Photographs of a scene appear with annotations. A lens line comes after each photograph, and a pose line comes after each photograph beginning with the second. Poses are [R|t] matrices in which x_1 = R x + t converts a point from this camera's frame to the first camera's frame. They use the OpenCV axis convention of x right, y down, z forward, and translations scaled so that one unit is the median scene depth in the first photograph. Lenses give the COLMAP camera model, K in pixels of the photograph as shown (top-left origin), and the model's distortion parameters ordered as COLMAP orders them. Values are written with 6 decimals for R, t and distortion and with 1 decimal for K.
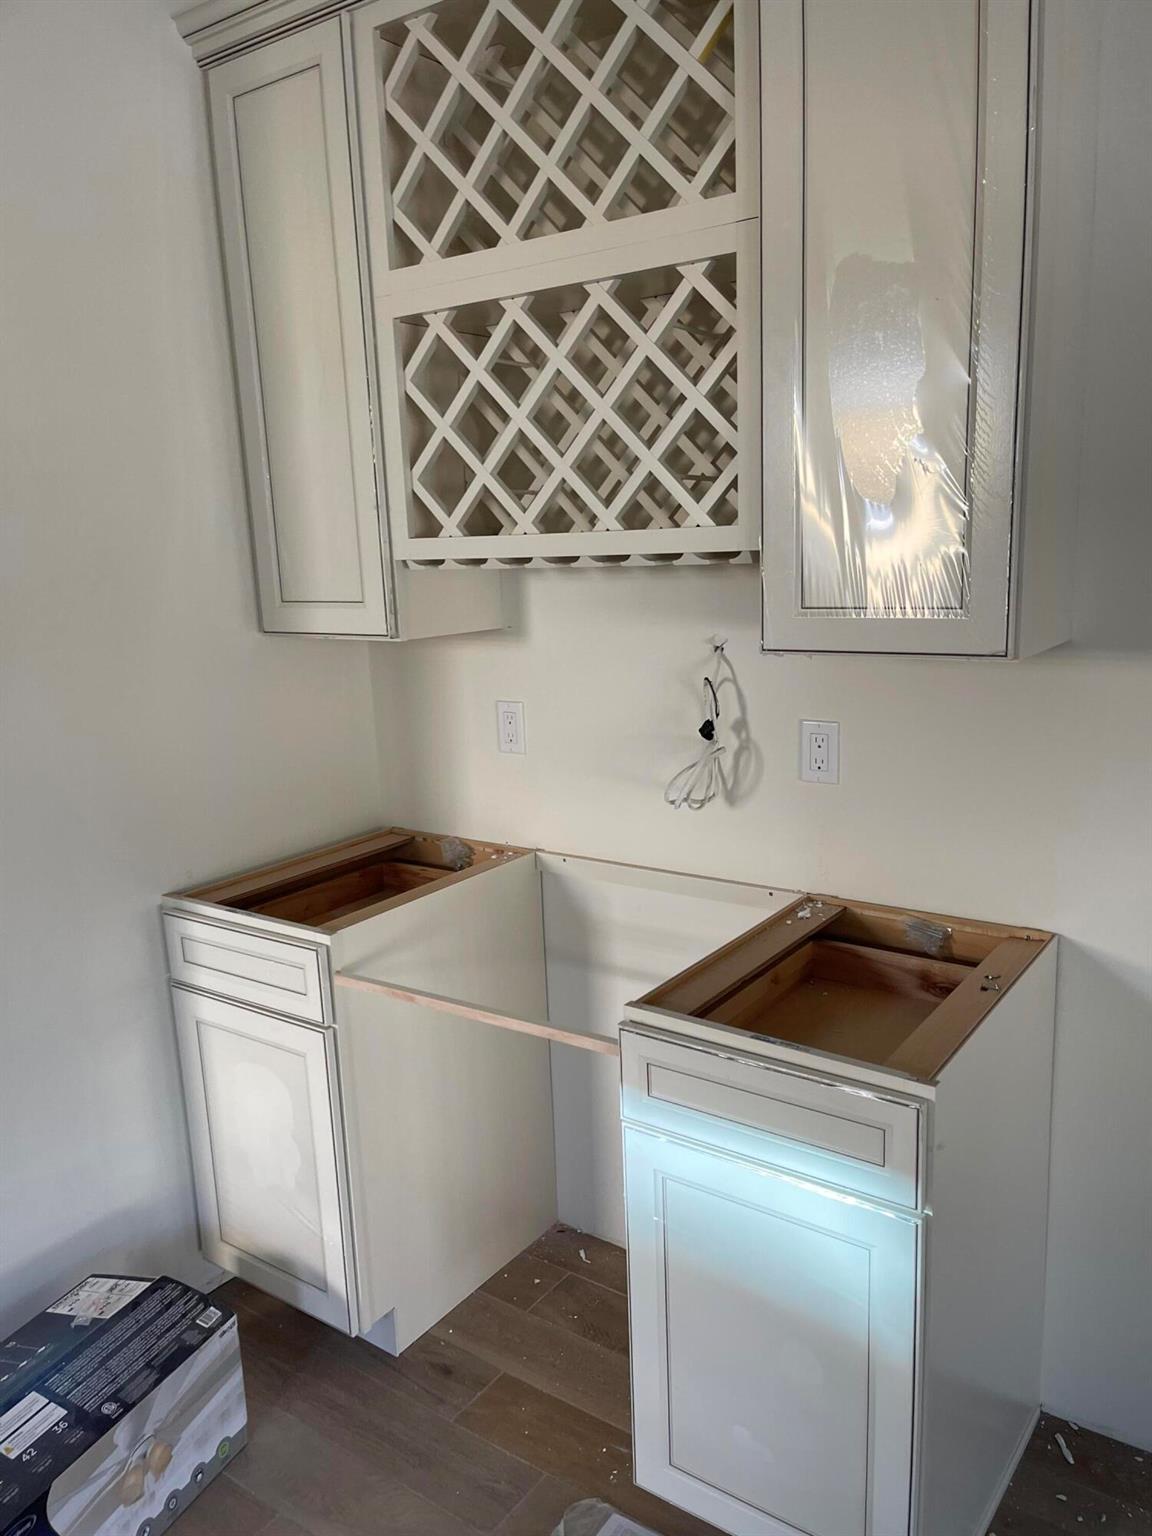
lens RADIAL K [[1154.3, 0, 573.3], [0, 1154.3, 783.1], [0, 0, 1]] dist [0.032271, -0.010976]
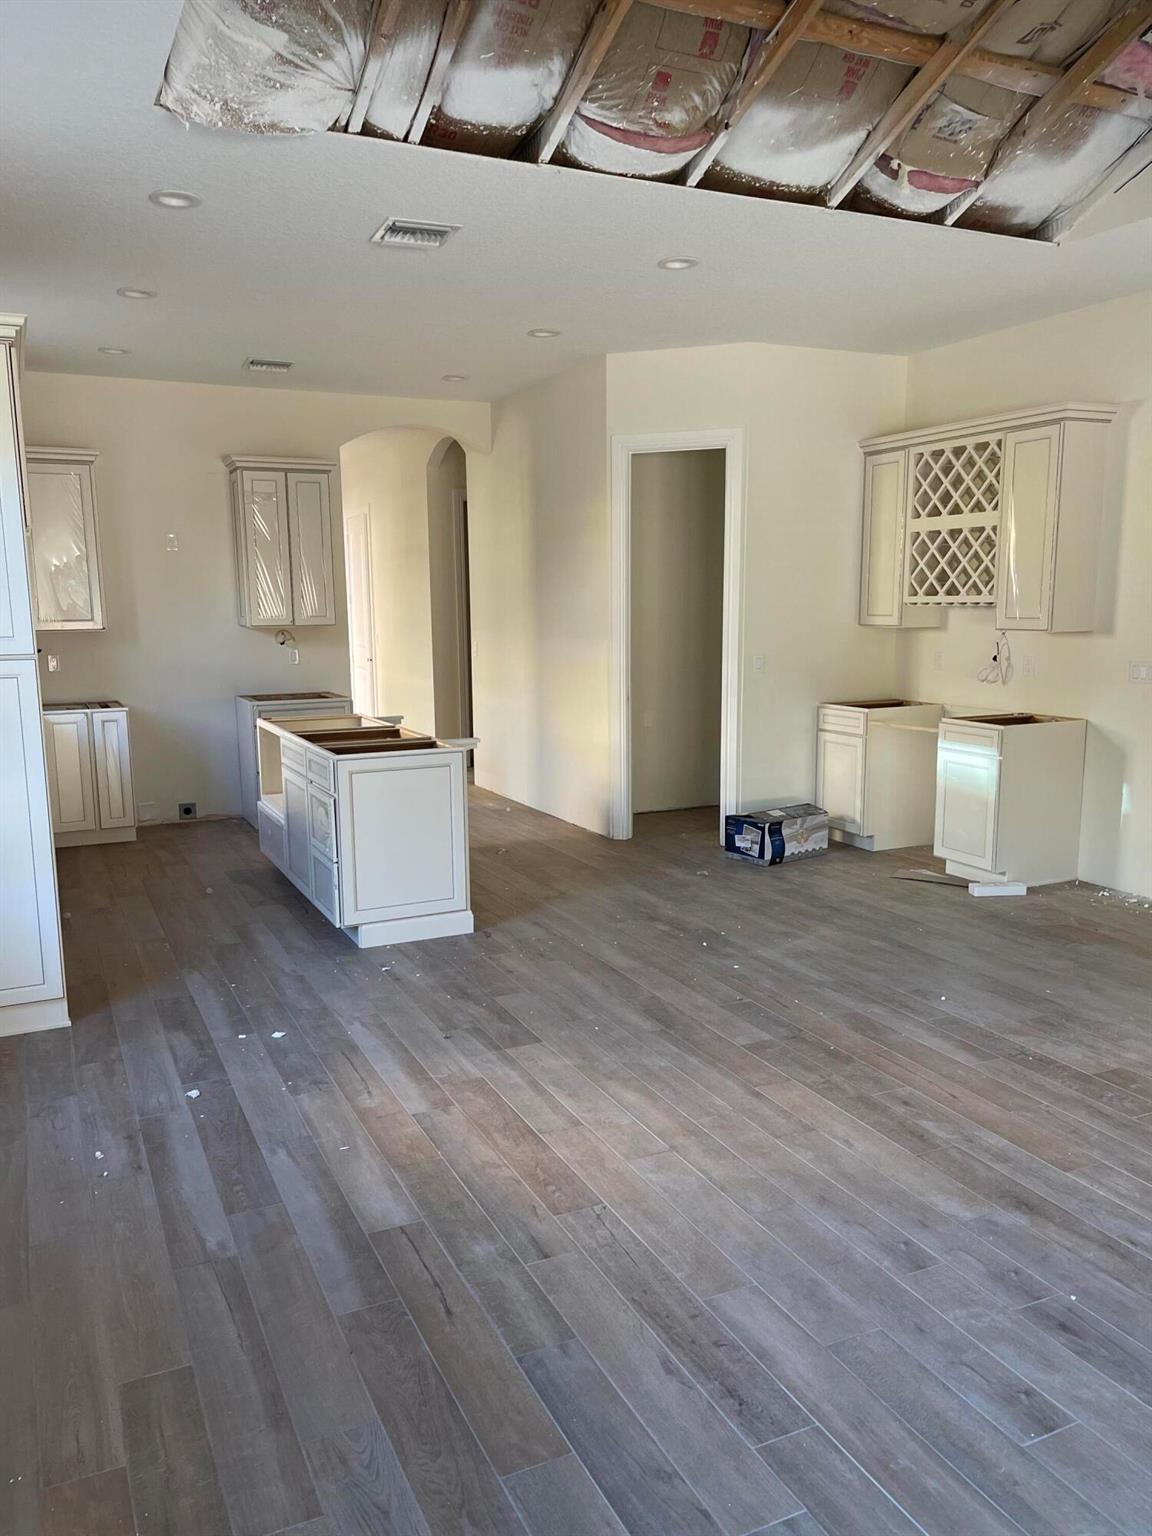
lens RADIAL K [[1154.3, 0, 563.2], [0, 1154.3, 773.3], [0, 0, 1]] dist [0.032271, -0.010976]
pose [[0.871853, 0.107969, -0.477718, 0.646546], [-0.130850, 0.991292, -0.014766, 0.476809], [0.471964, 0.075383, 0.878389, -2.379218]]
